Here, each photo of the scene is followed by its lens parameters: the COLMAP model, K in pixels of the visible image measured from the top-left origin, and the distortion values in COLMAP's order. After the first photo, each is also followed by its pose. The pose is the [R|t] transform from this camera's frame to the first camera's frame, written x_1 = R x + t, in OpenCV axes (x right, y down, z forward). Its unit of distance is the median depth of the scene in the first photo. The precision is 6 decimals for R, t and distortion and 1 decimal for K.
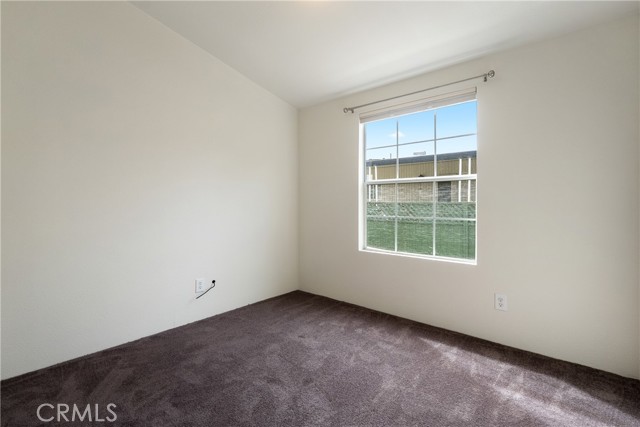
lens RADIAL K [[293.9, 0, 319.7], [0, 293.9, 207.1], [0, 0, 1]] dist [0.000520, 0.000143]
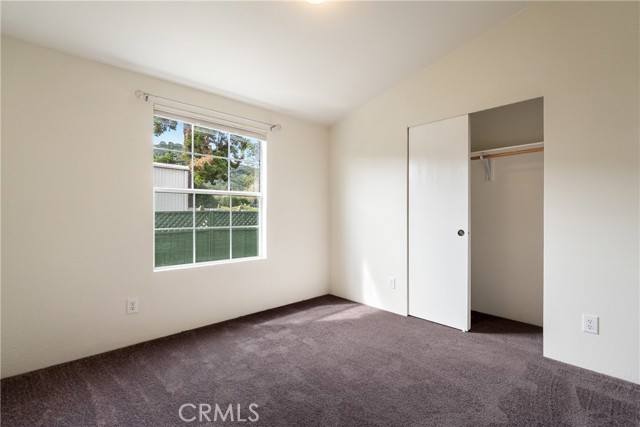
lens RADIAL K [[291.4, 0, 320.0], [0, 291.4, 213.5], [0, 0, 1]] dist [-0.002149, -0.000151]
pose [[0.114161, -0.015615, 0.993340, -0.686592], [0.002039, 0.999878, 0.015484, -0.031260], [-0.993460, 0.000257, 0.114179, 0.499346]]
